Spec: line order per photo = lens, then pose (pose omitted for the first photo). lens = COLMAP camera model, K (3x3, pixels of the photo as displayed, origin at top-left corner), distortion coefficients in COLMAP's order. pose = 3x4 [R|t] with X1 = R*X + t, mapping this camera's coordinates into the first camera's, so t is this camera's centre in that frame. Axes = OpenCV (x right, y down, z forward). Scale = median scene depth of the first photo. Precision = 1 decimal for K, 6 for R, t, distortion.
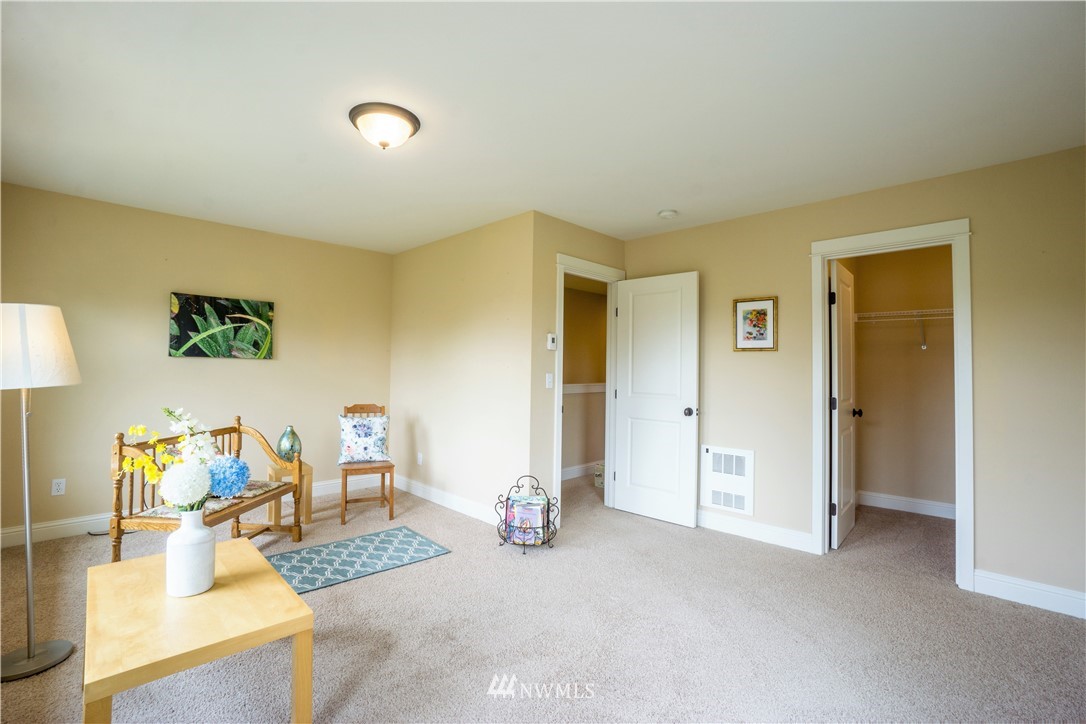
lens RADIAL K [[482.3, 0, 541.0], [0, 482.3, 354.9], [0, 0, 1]] dist [-0.066685, 0.025132]
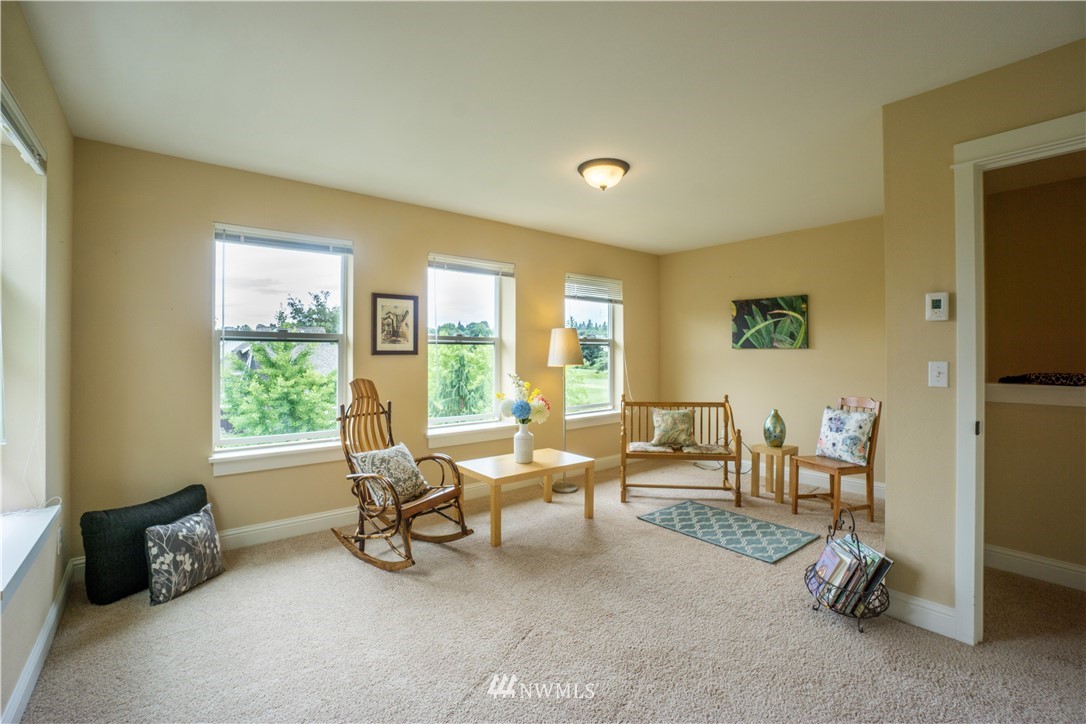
lens RADIAL K [[482.3, 0, 541.0], [0, 482.3, 354.9], [0, 0, 1]] dist [-0.066685, 0.025132]
pose [[-0.104135, -0.011356, -0.994498, 0.602743], [0.028788, 0.999481, -0.014428, 0.024145], [0.994146, -0.030132, -0.103754, 0.566605]]
